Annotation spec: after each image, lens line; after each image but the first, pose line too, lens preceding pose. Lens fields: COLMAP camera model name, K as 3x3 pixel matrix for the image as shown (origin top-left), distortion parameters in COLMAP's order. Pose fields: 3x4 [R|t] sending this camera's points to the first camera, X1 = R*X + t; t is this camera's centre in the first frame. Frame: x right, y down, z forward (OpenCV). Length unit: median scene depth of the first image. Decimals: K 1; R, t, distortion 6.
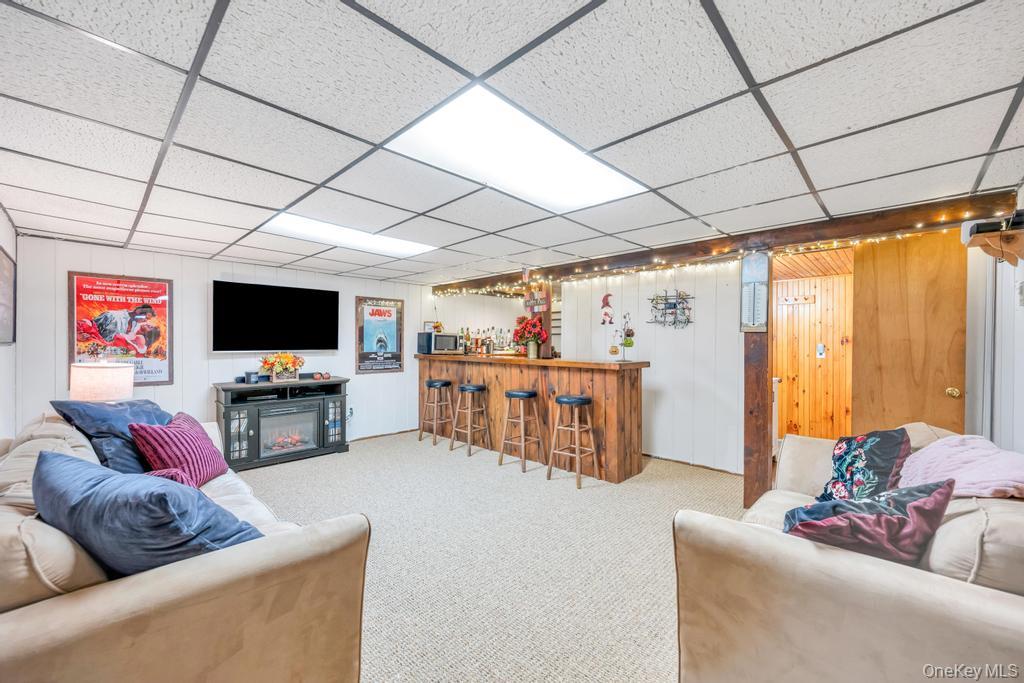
lens RADIAL K [[403.3, 0, 505.7], [0, 403.3, 340.9], [0, 0, 1]] dist [-0.000509, 0.000093]
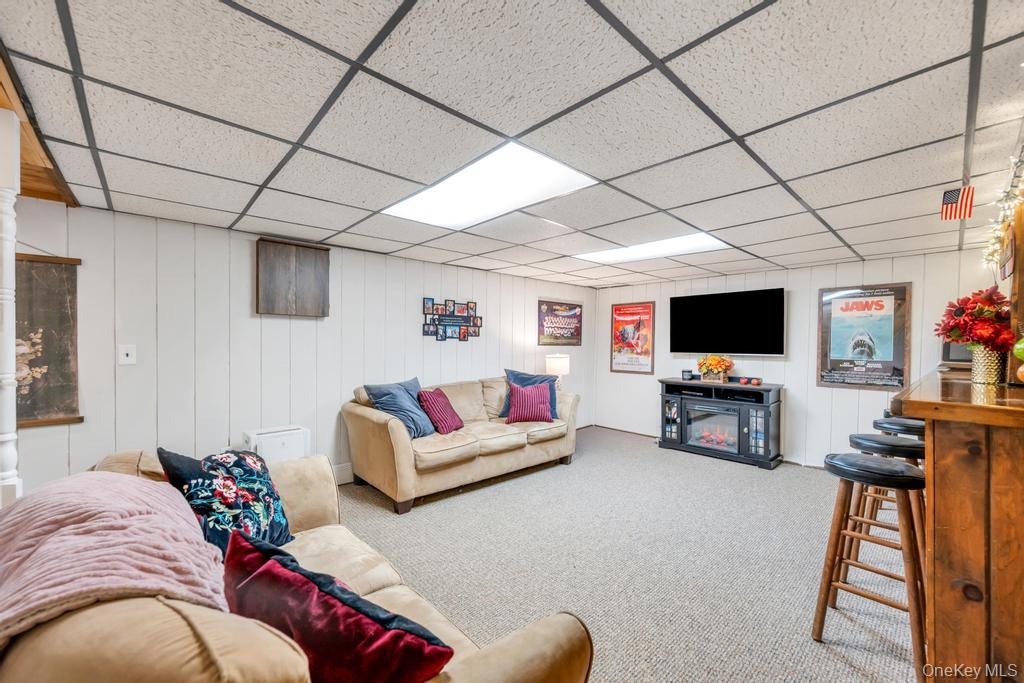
lens RADIAL K [[403.3, 0, 510.4], [0, 403.3, 345.7], [0, 0, 1]] dist [-0.000509, 0.000093]
pose [[-0.058457, 0.002323, -0.998287, 0.572215], [-0.004426, 0.999987, 0.002586, 0.003267], [0.998280, 0.004570, -0.058446, 0.535555]]
